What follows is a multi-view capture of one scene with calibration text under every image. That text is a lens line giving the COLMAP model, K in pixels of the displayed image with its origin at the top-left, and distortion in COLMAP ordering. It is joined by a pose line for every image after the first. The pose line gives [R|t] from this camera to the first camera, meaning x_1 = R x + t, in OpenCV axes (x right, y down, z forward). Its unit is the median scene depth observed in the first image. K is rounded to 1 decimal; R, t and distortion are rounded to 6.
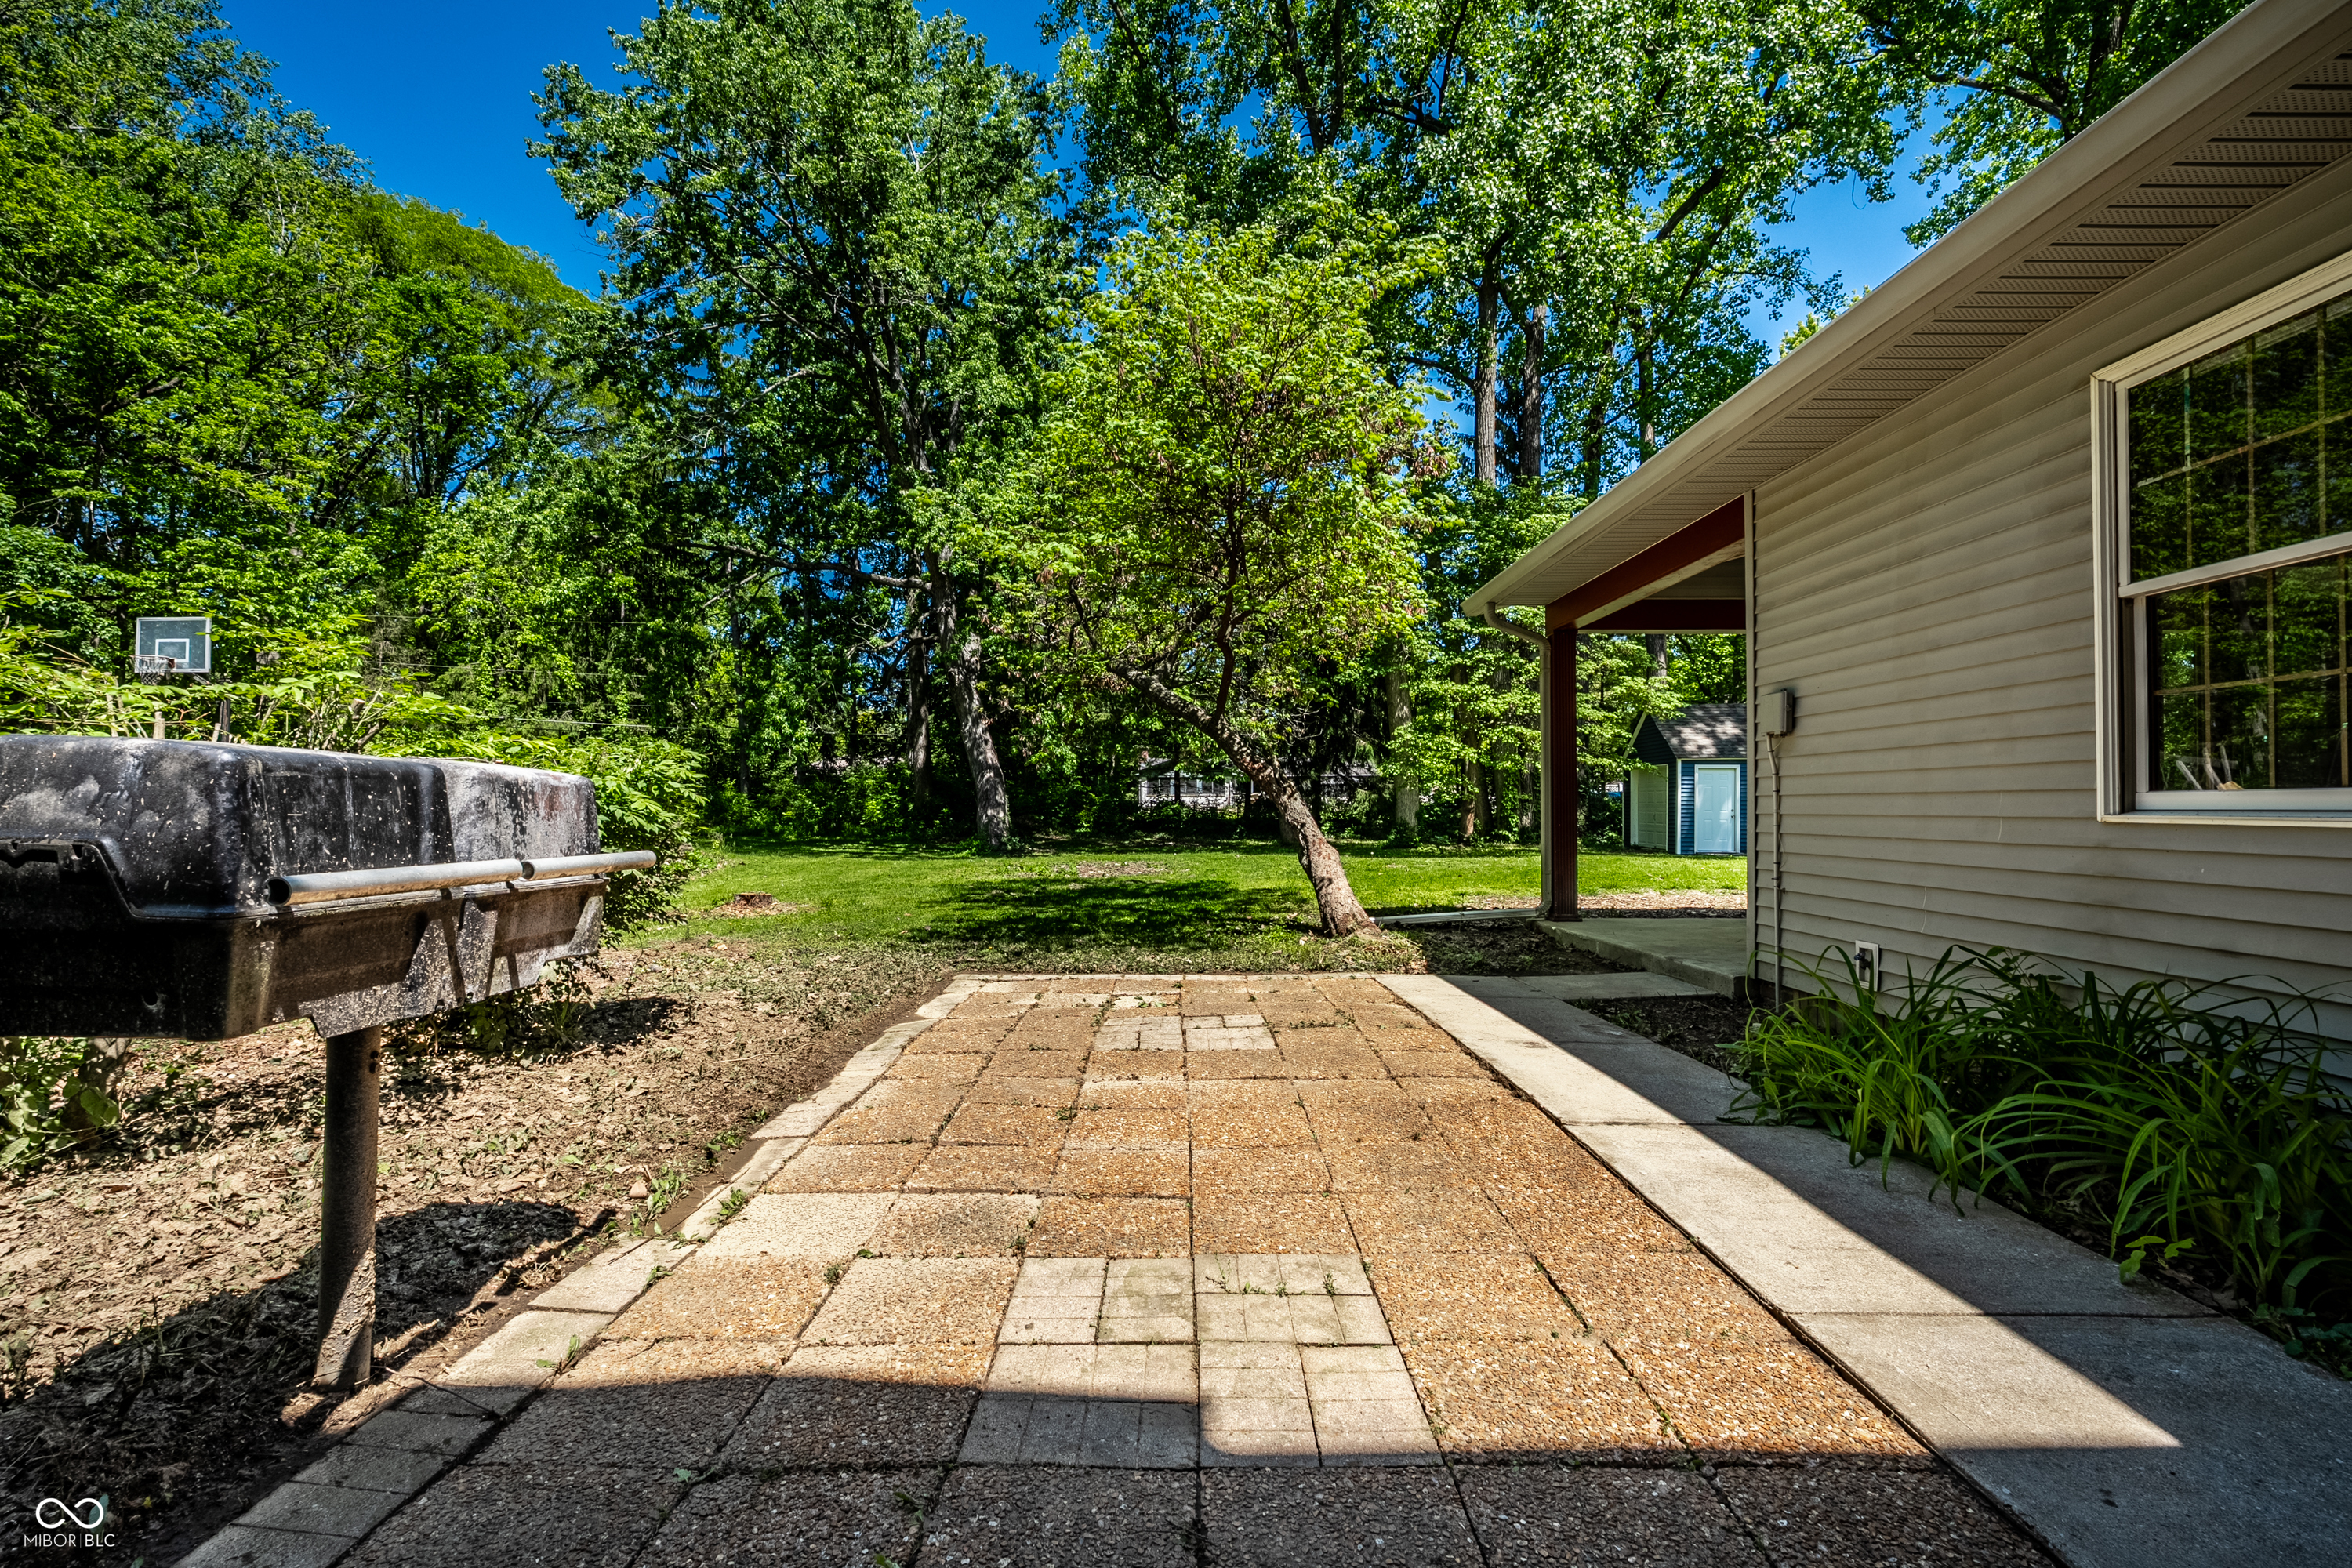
lens RADIAL K [[1074.8, 0, 1153.6], [0, 1074.8, 803.0], [0, 0, 1]] dist [-0.004600, 0.001072]
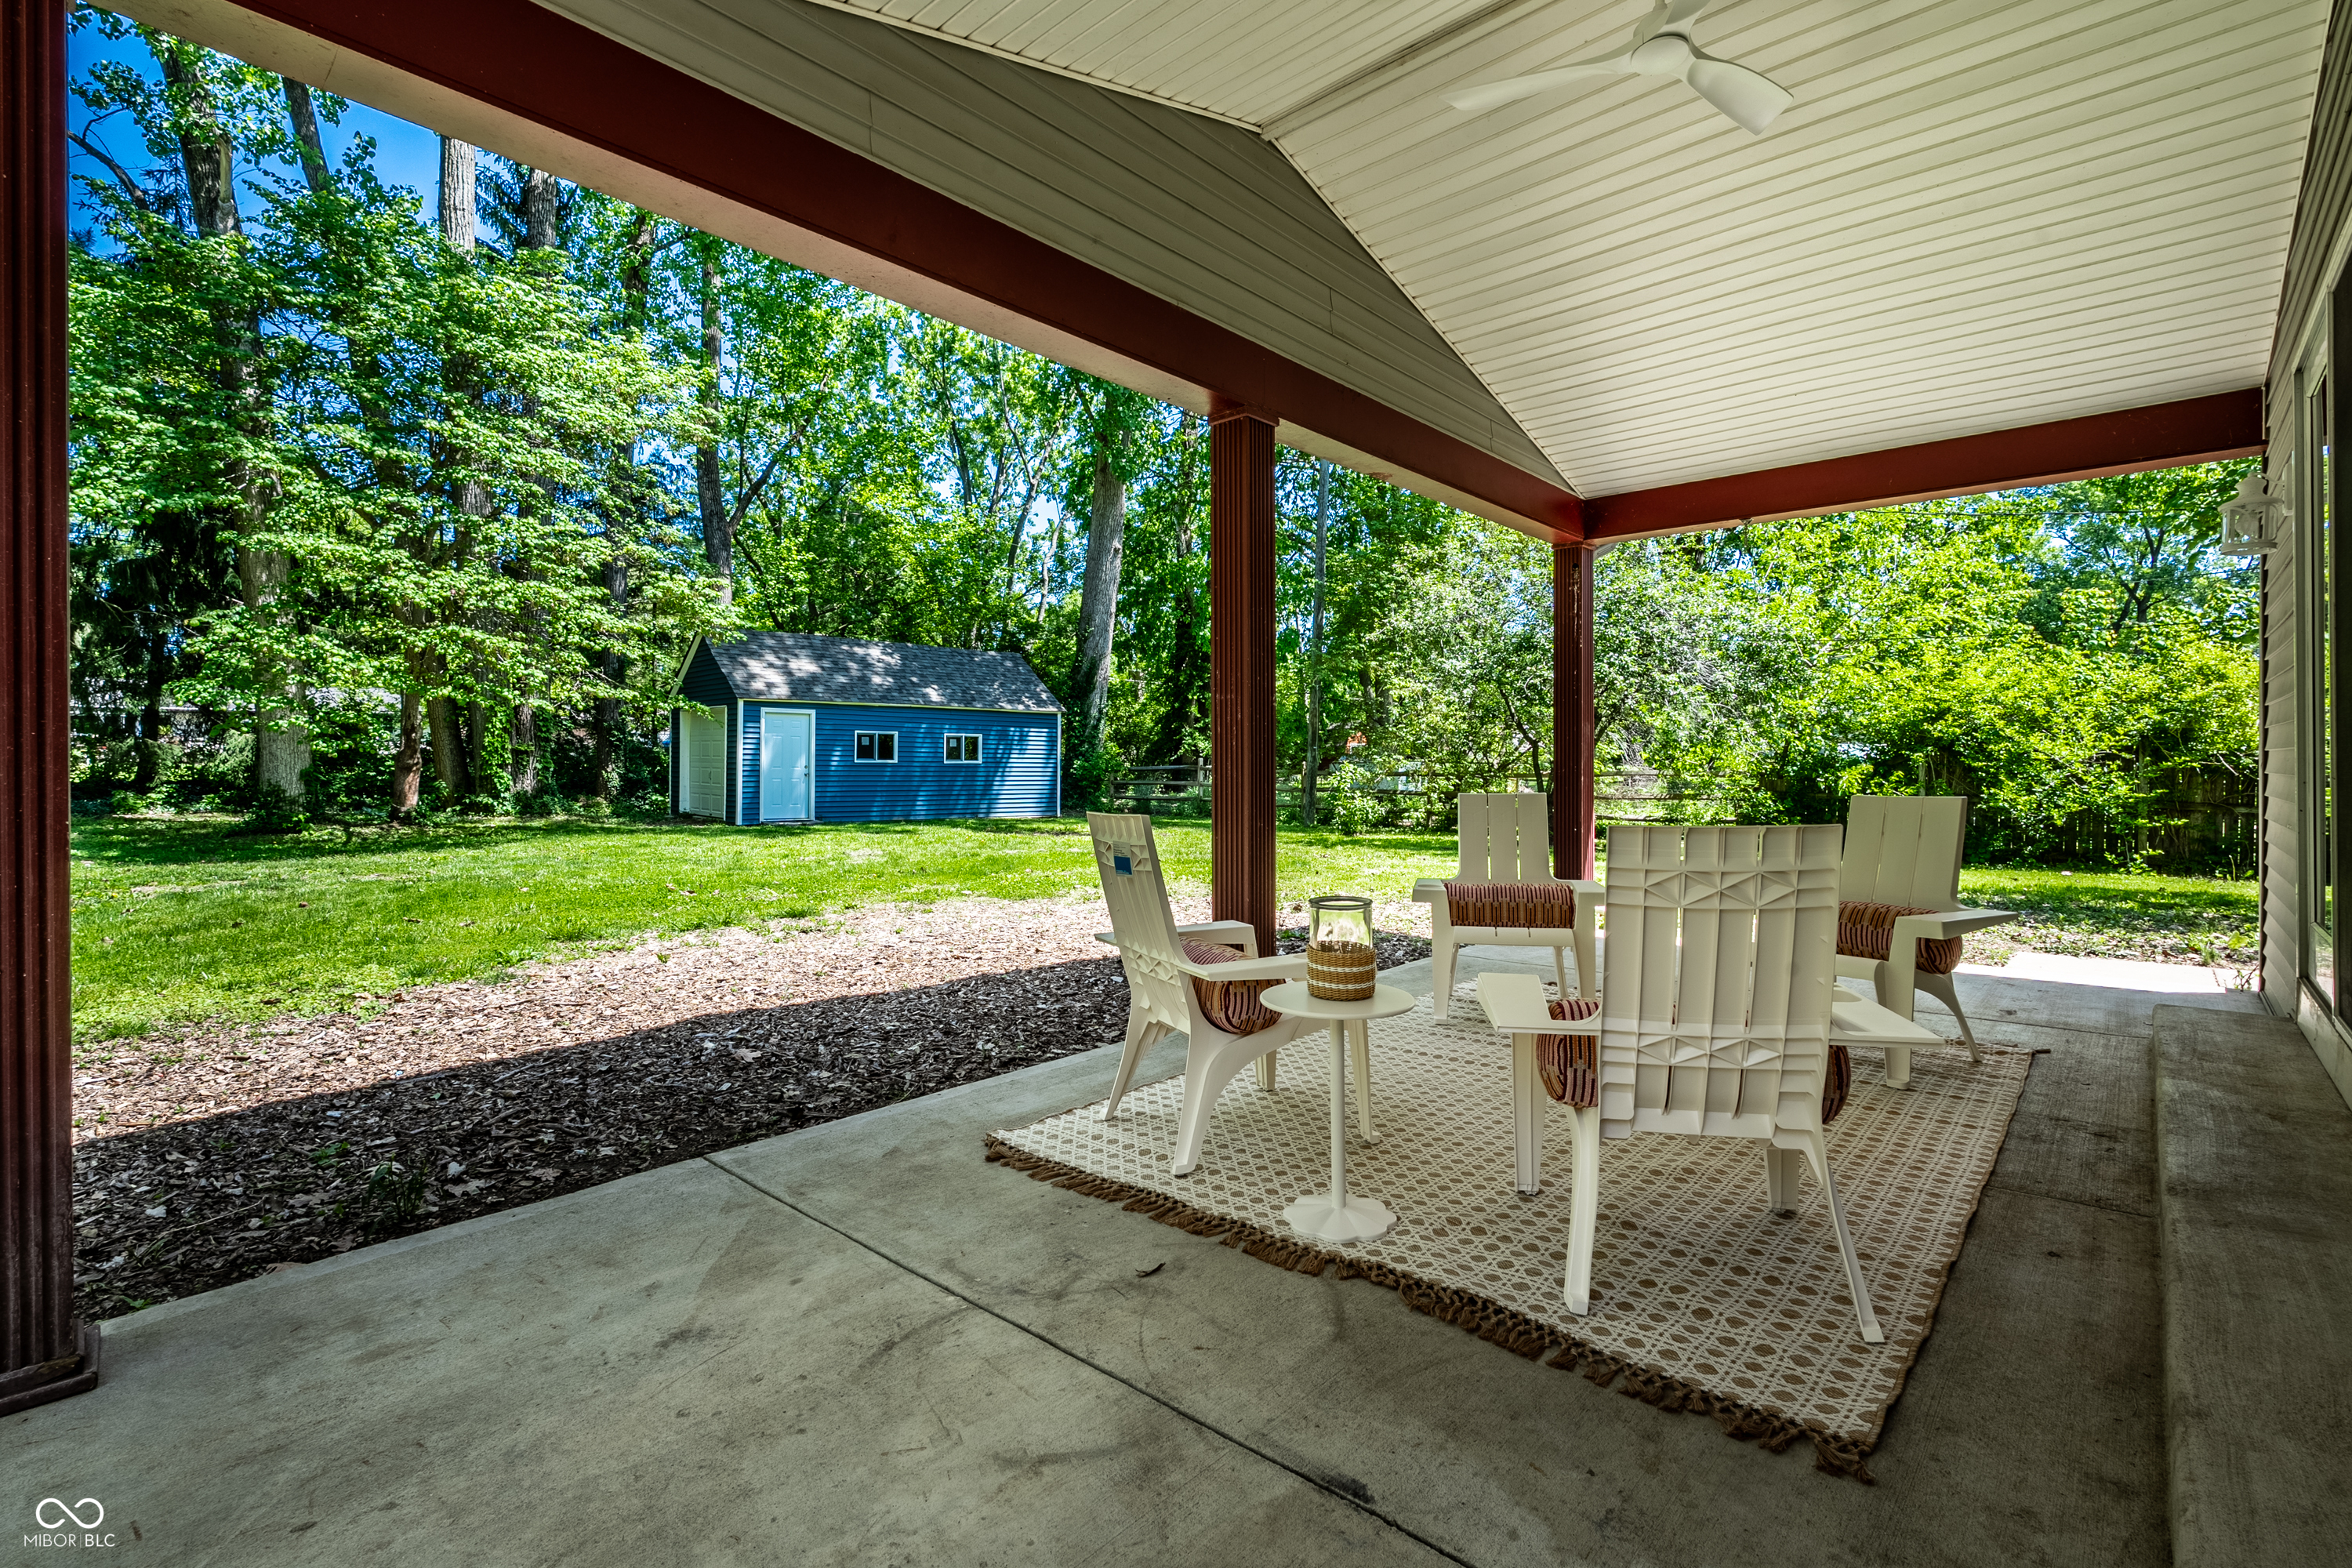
lens RADIAL K [[1074.8, 0, 1183.8], [0, 1074.8, 771.1], [0, 0, 1]] dist [-0.004600, 0.001072]
pose [[0.680630, -0.004938, 0.732611, 0.144633], [-0.006317, 0.999901, 0.012609, -0.001738], [-0.732600, -0.013210, 0.680531, 0.253688]]
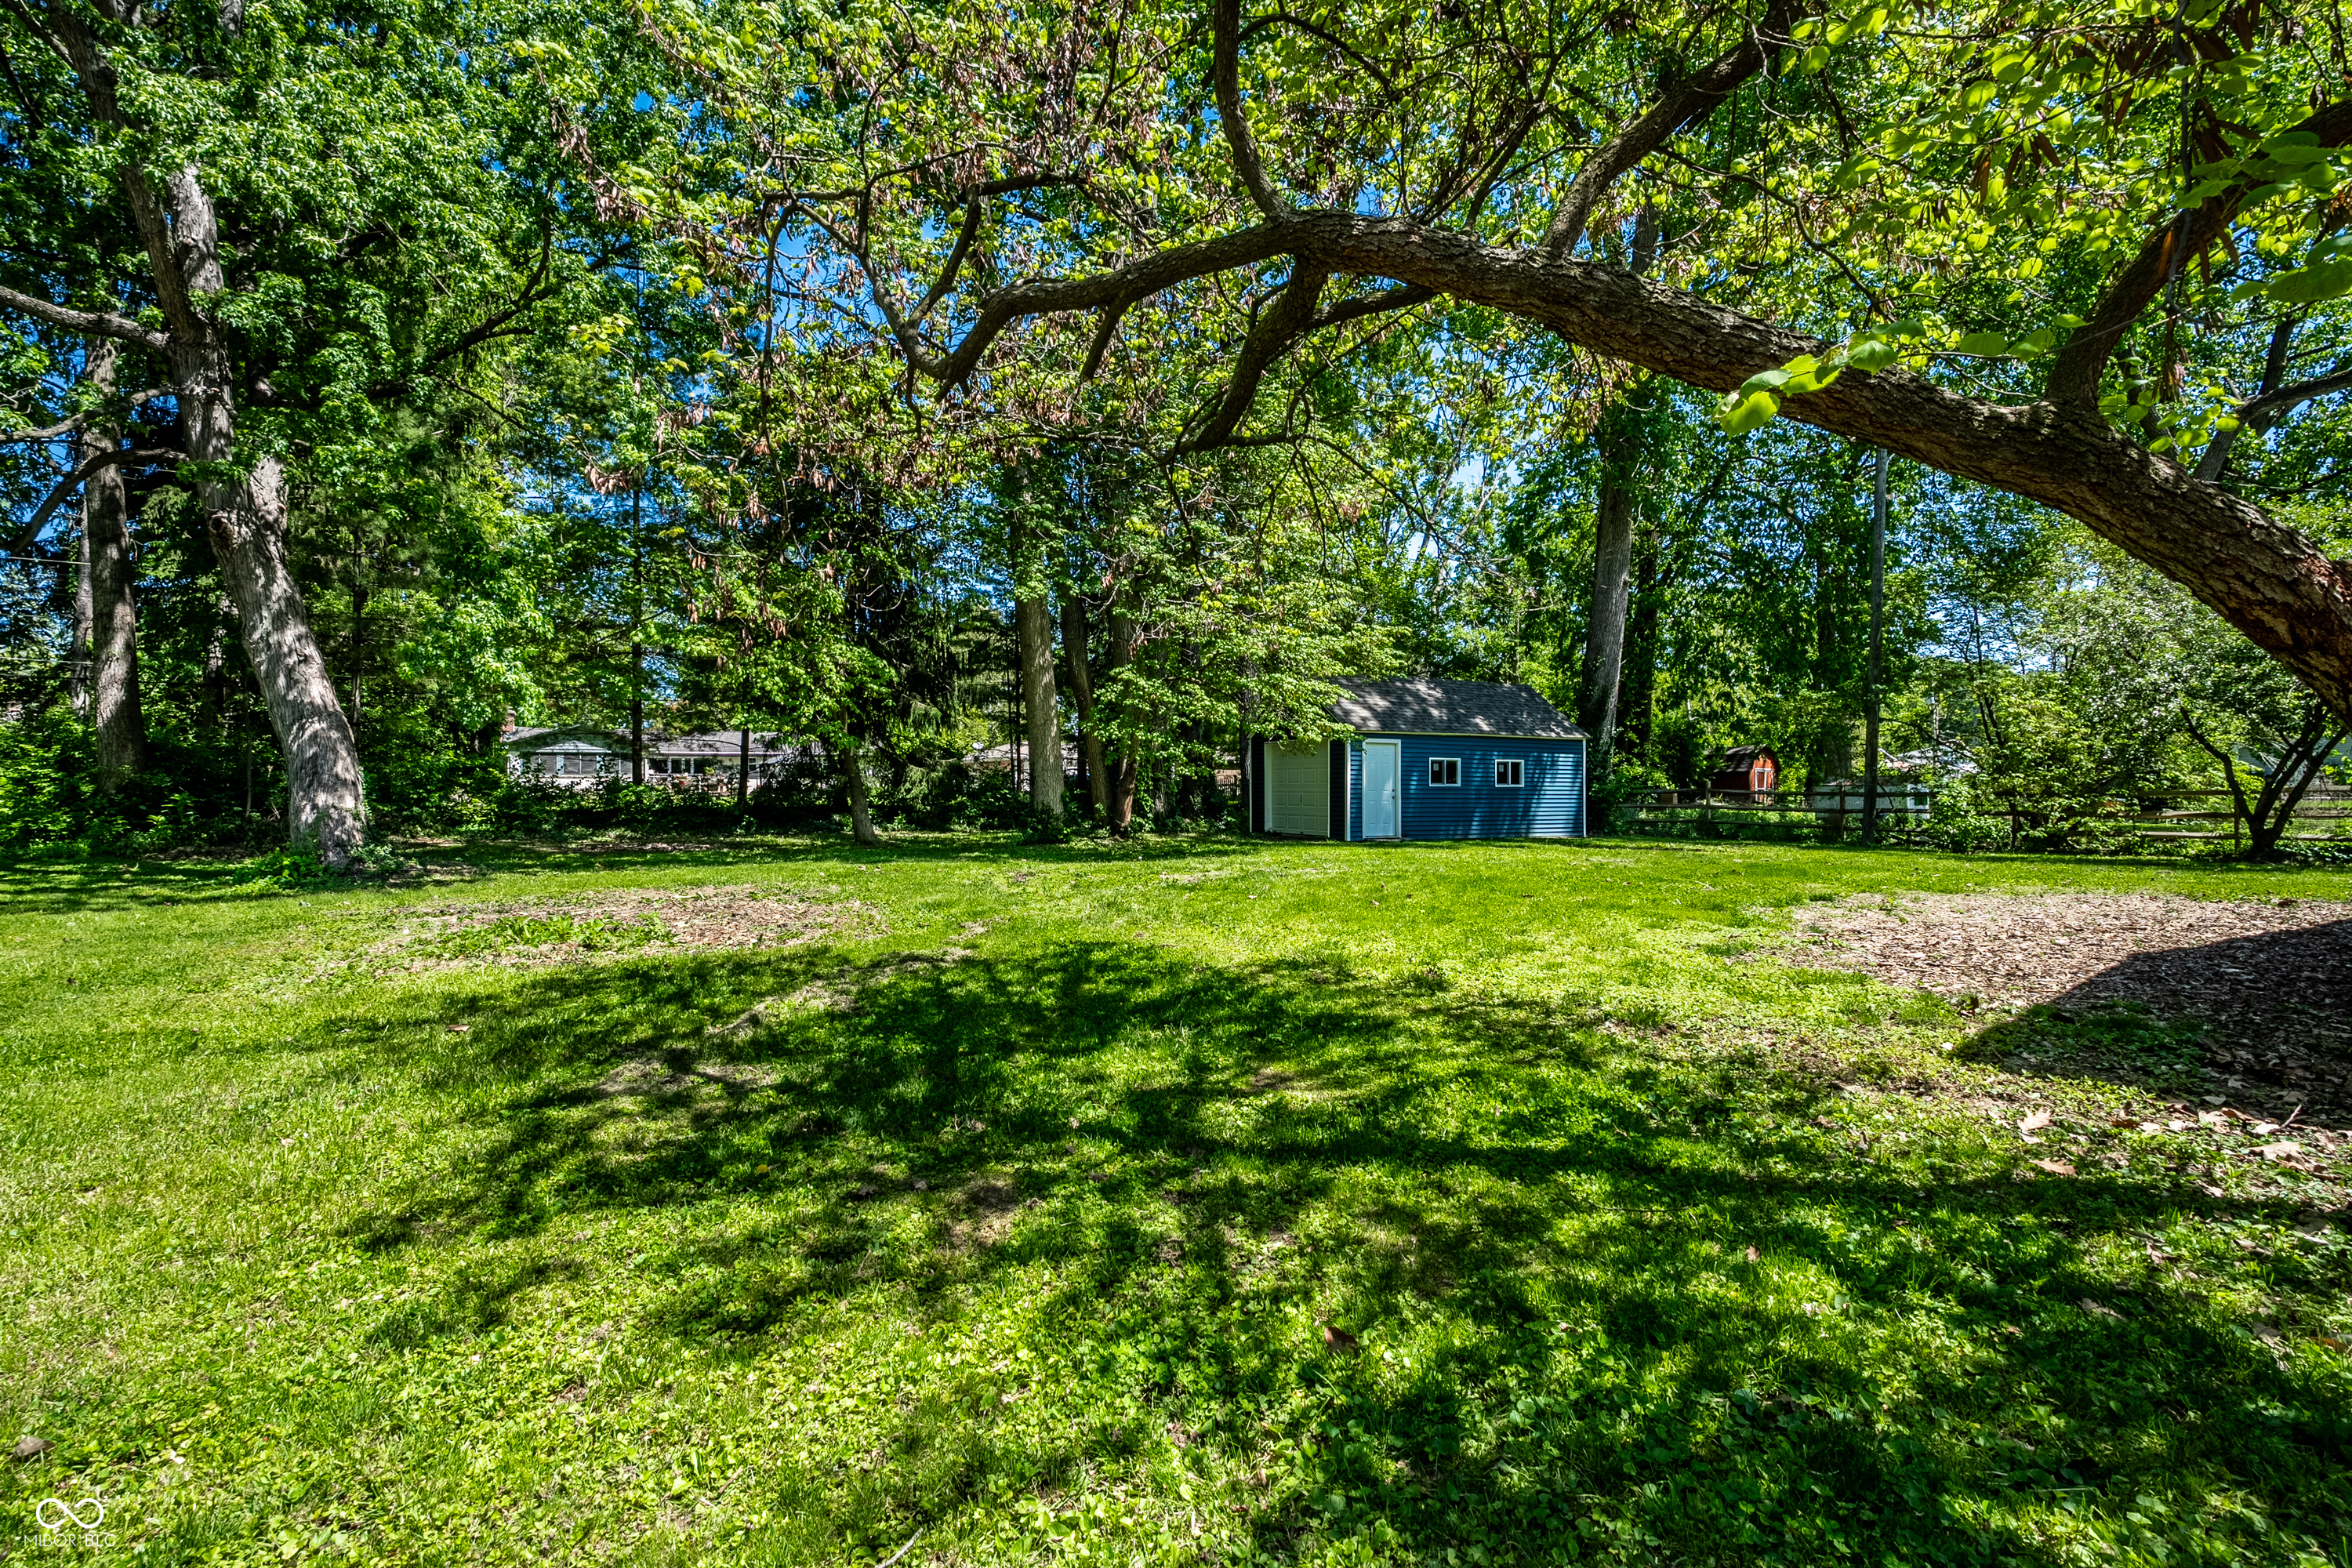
lens RADIAL K [[1074.8, 0, 1192.5], [0, 1074.8, 766.8], [0, 0, 1]] dist [-0.004600, 0.001072]
pose [[0.829635, 0.008774, 0.558237, -0.091561], [0.000757, 0.999858, -0.016841, 0.002121], [-0.558305, 0.014394, 0.829511, 0.344056]]
